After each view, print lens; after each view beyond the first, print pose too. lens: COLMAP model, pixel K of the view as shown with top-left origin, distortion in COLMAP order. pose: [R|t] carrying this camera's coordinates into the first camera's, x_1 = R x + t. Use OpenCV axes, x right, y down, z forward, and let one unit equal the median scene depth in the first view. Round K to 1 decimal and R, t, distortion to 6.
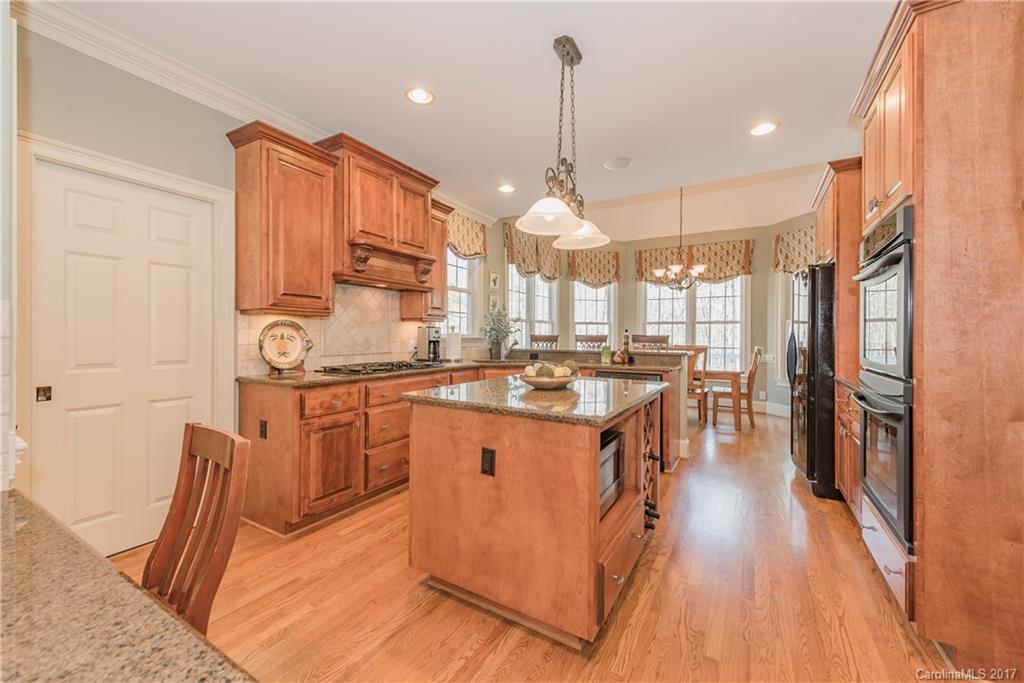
lens RADIAL K [[403.5, 0, 509.7], [0, 403.5, 332.3], [0, 0, 1]] dist [0.000874, -0.000263]
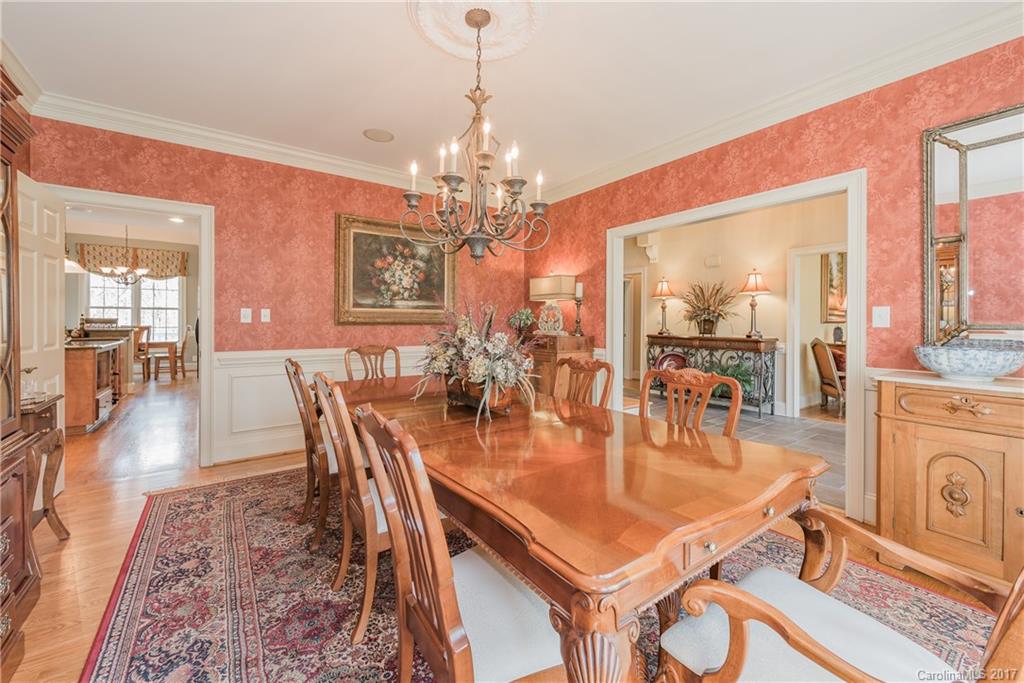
lens RADIAL K [[403.5, 0, 492.8], [0, 403.5, 322.4], [0, 0, 1]] dist [0.000874, -0.000263]
pose [[0.412369, -0.009712, 0.910965, -0.288989], [-0.009680, 0.999840, 0.015041, -0.009183], [-0.910966, -0.015020, 0.412209, -0.643583]]
